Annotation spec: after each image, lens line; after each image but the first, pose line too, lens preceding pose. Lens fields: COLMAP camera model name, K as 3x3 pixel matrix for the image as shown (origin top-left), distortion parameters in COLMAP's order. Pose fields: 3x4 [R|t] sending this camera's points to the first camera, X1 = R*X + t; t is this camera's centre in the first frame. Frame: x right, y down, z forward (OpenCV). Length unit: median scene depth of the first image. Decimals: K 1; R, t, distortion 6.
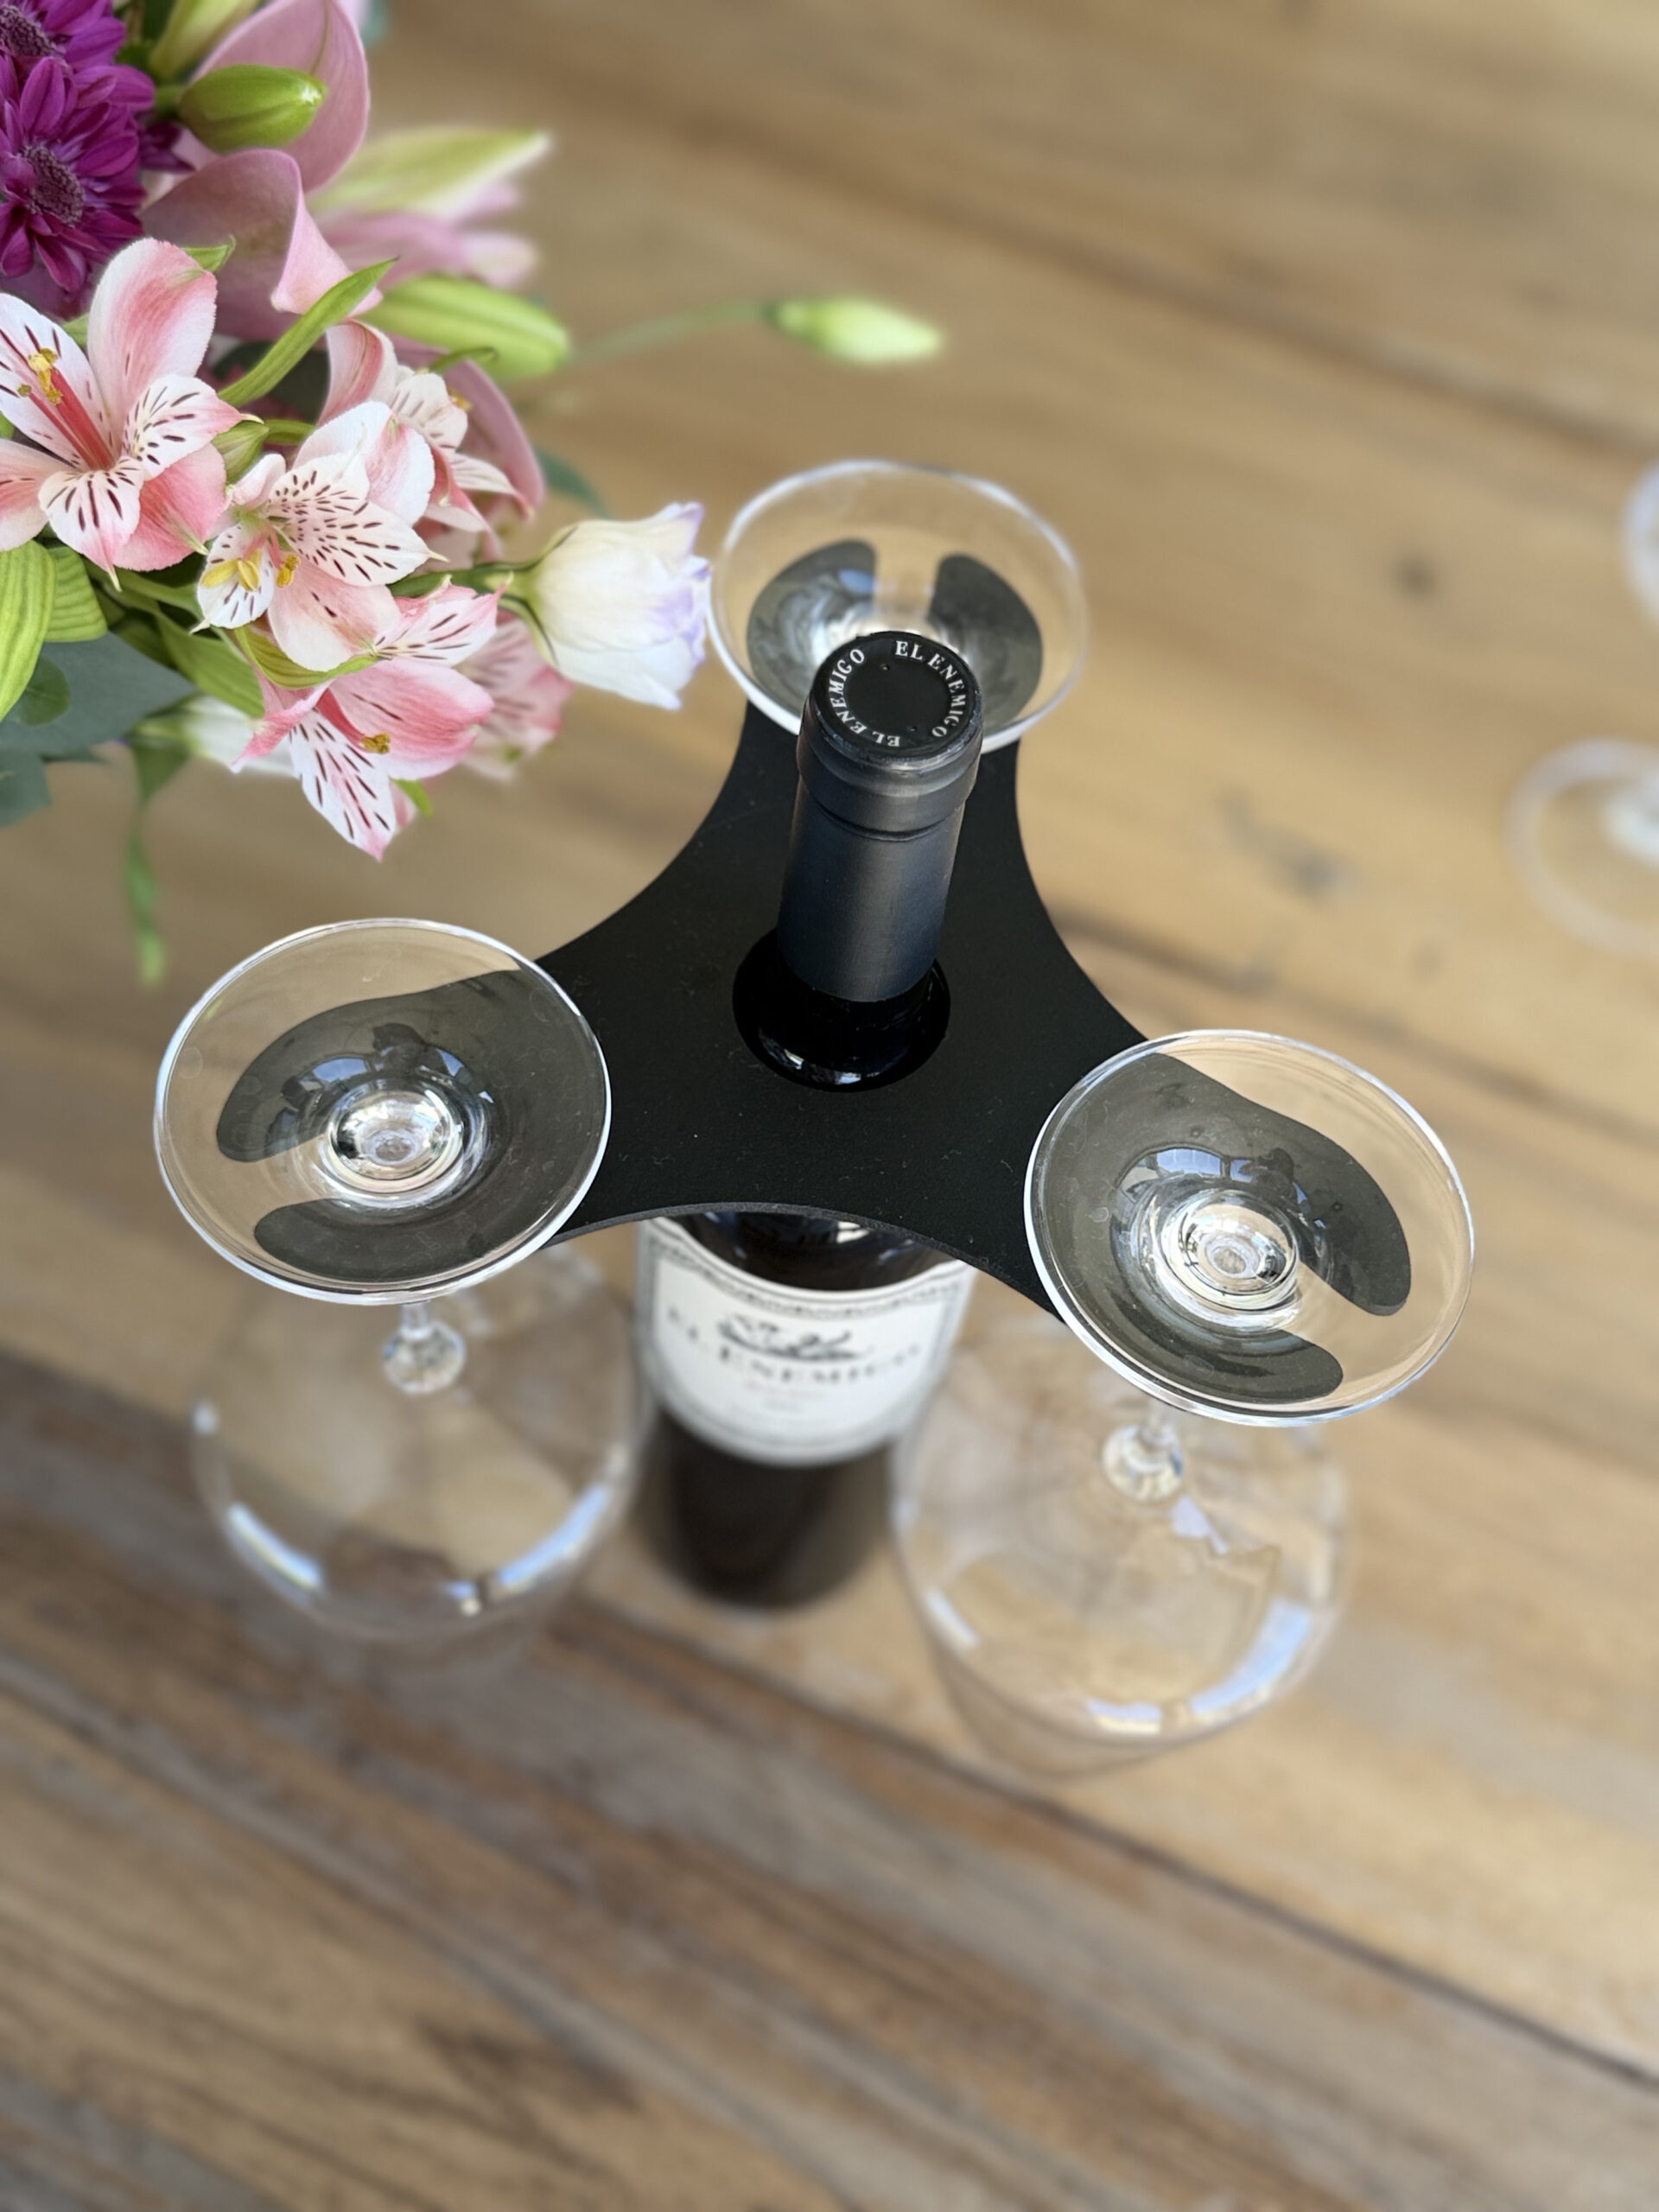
lens RADIAL K [[2509.8, 0, 846.1], [0, 2509.8, 1113.9], [0, 0, 1]] dist [0.028949, 0.000000]
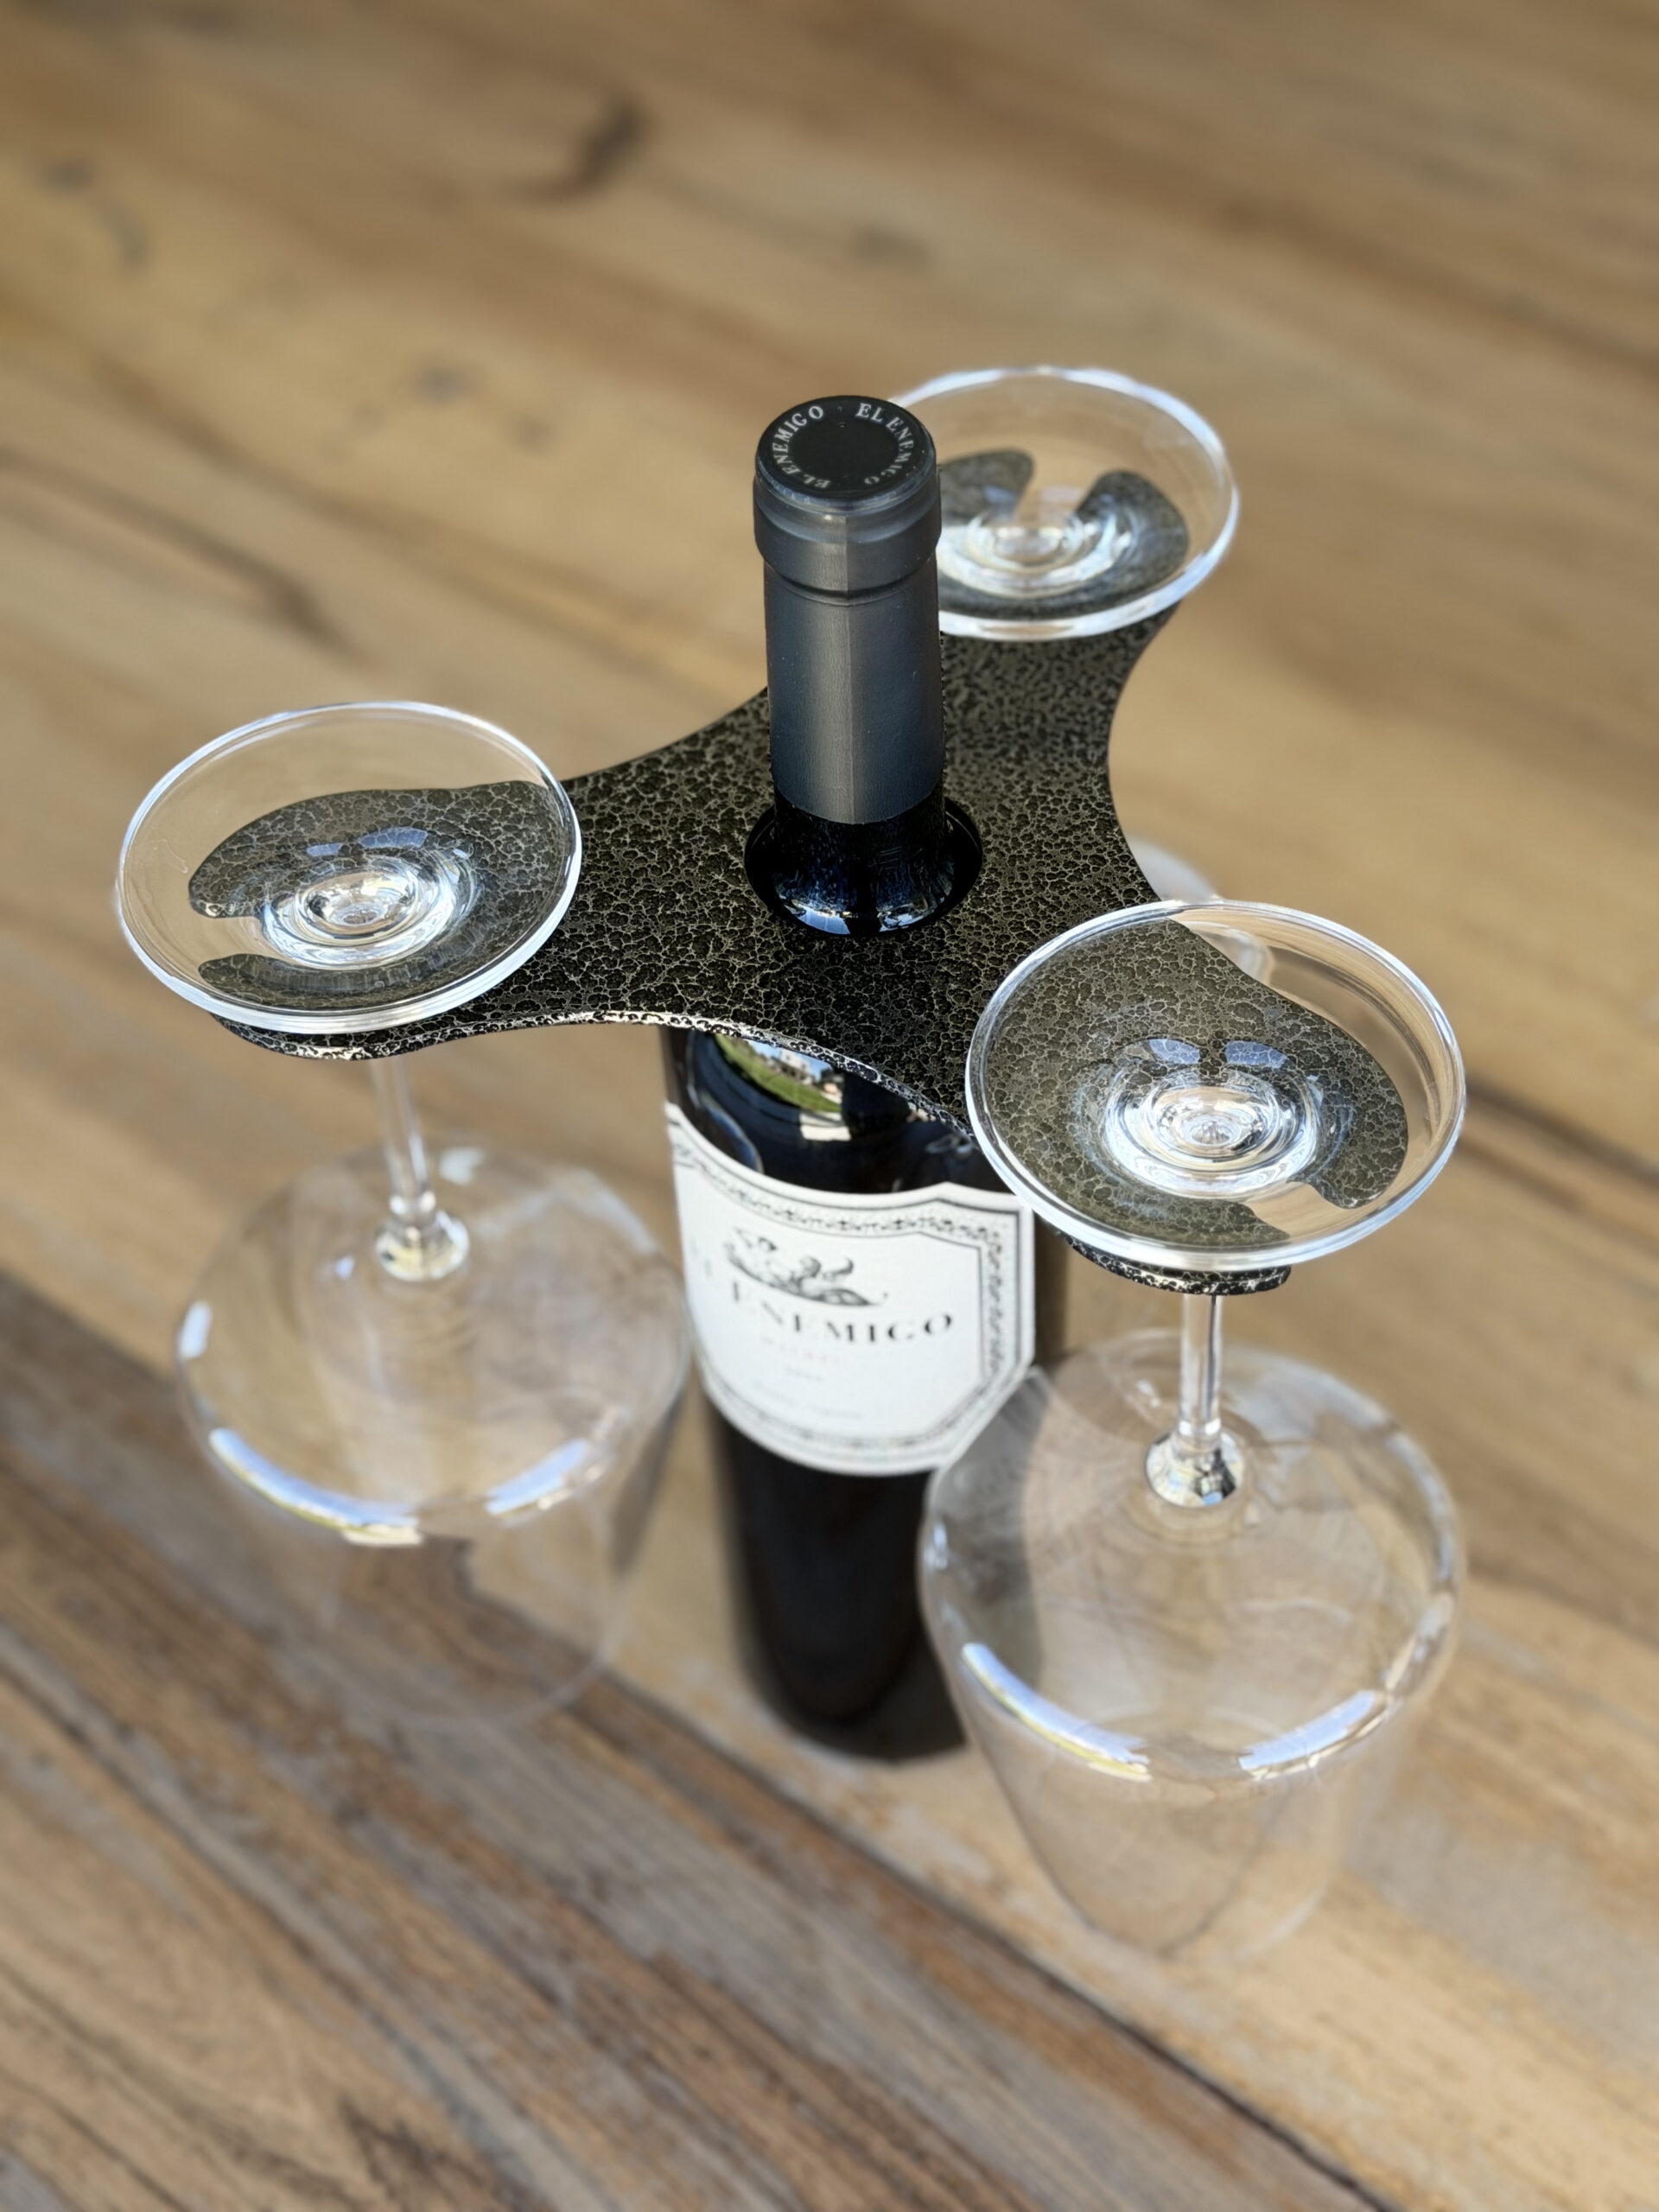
lens RADIAL K [[3526.2, 0, 852.4], [0, 3526.2, 1134.9], [0, 0, 1]] dist [0.089928, 0.000000]
pose [[0.956128, 0.114301, -0.269730, 0.294211], [-0.163455, 0.972243, -0.167412, 0.223160], [0.243108, 0.204156, 0.948271, -0.172282]]
